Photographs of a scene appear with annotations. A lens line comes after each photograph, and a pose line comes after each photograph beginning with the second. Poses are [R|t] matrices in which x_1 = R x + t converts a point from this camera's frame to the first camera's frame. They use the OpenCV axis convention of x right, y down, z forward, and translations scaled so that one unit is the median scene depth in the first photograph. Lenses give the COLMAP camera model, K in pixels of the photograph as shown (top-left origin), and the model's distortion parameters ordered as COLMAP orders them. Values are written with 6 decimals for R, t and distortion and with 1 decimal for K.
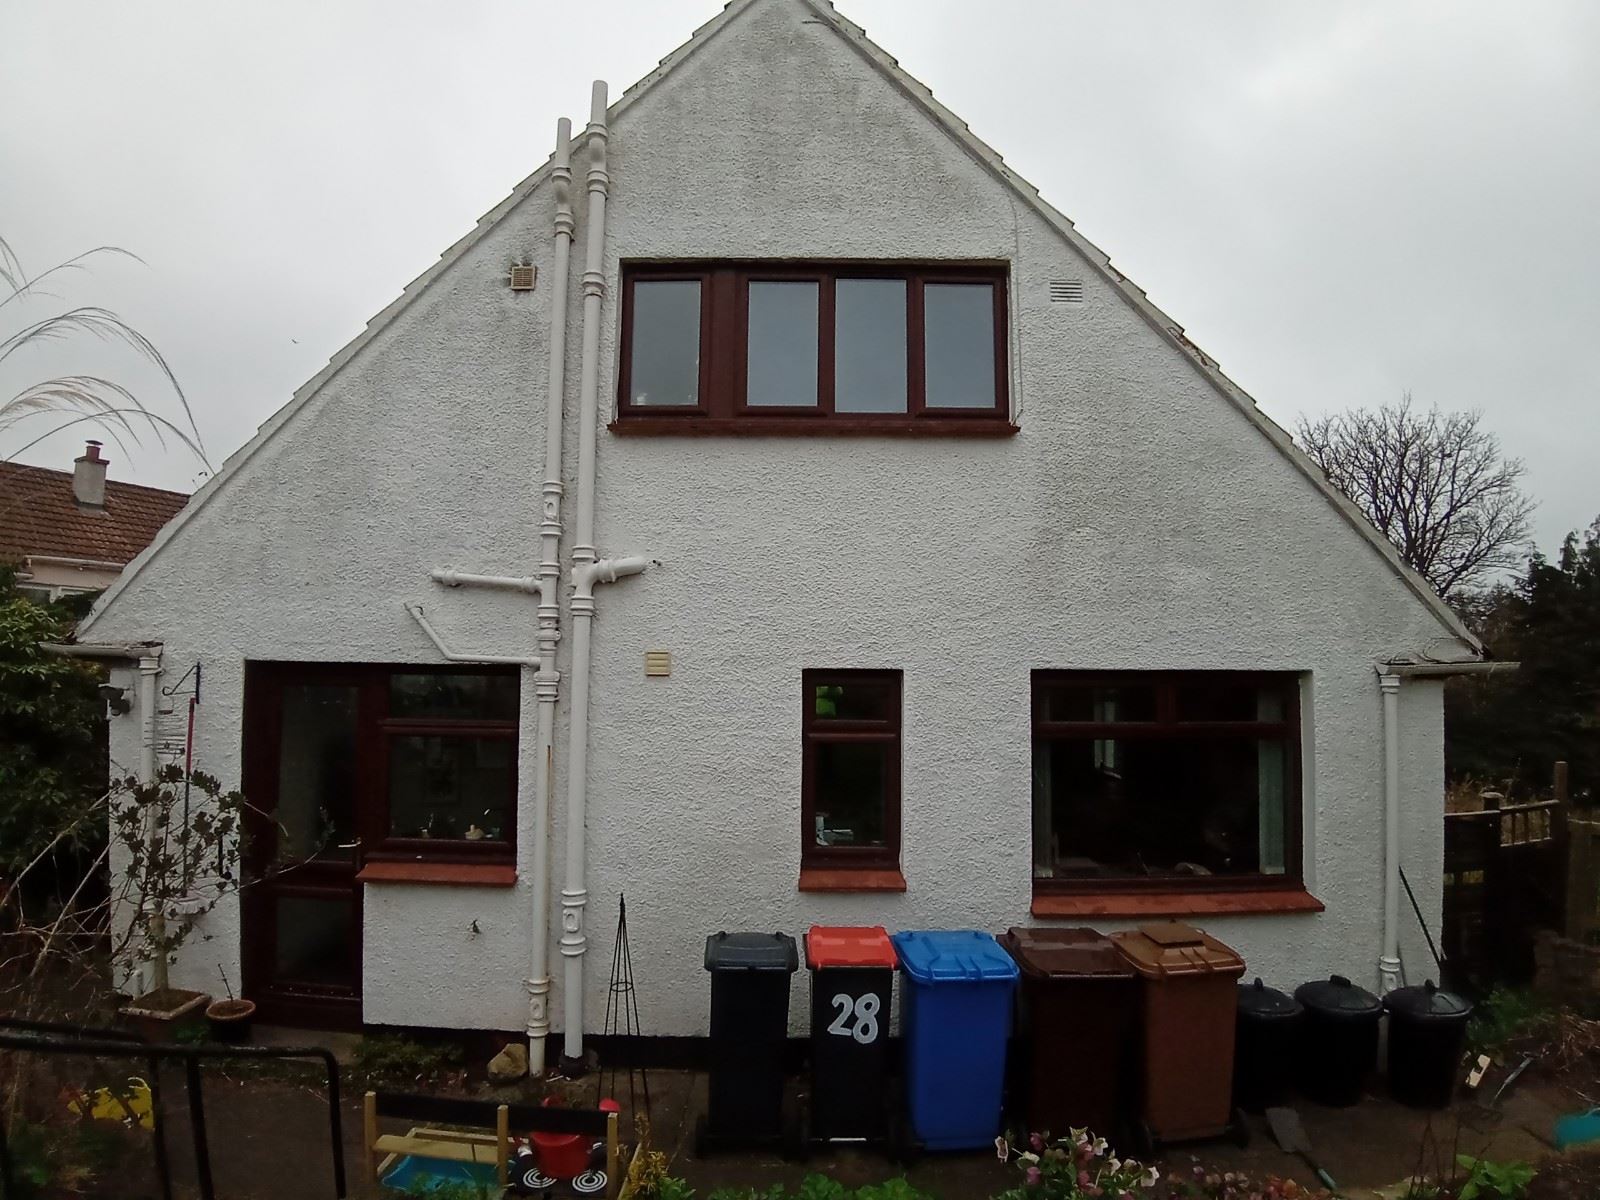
lens RADIAL K [[834.4, 0, 799.0], [0, 834.4, 582.6], [0, 0, 1]] dist [-0.036695, -0.042748]
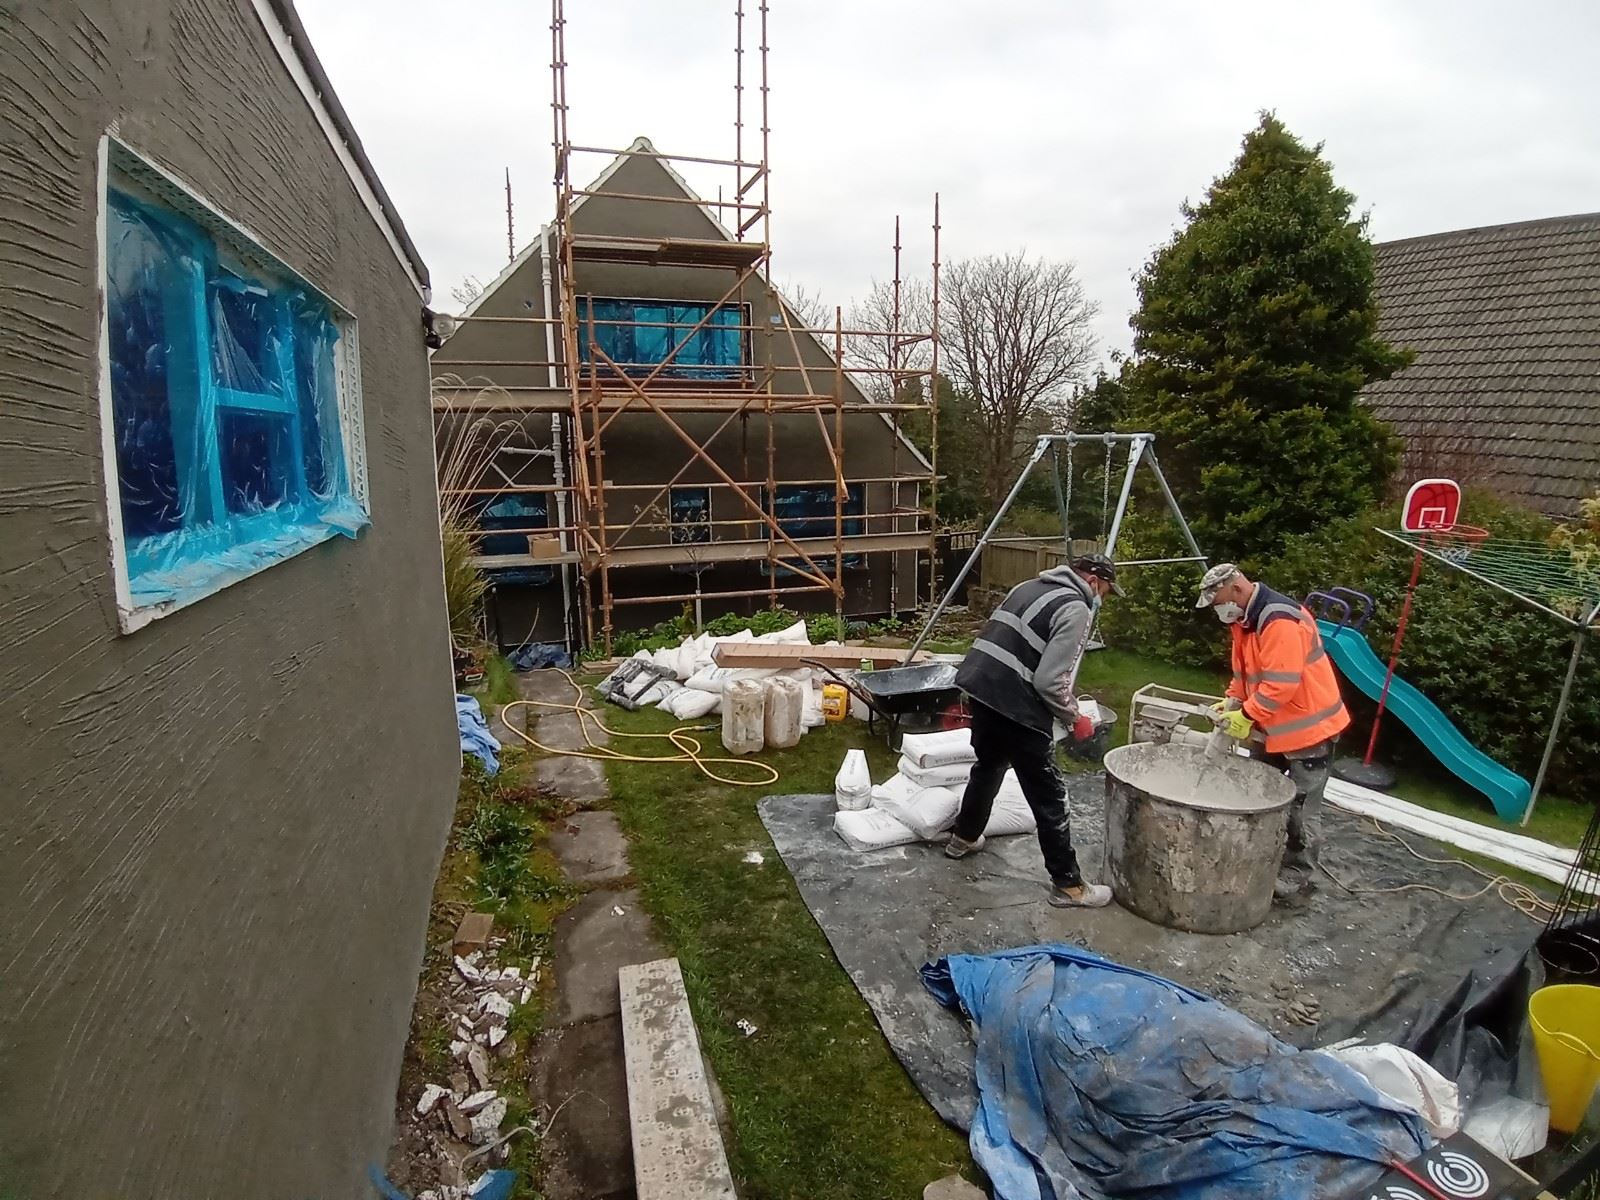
lens RADIAL K [[812.5, 0, 800.0], [0, 812.5, 600.0], [0, 0, 1]] dist [-0.054852, -0.026850]
pose [[0.938642, -0.082445, 0.334895, -0.083556], [-0.017073, 0.958710, 0.283871, -0.042570], [-0.344471, -0.272171, 0.898478, -0.225118]]
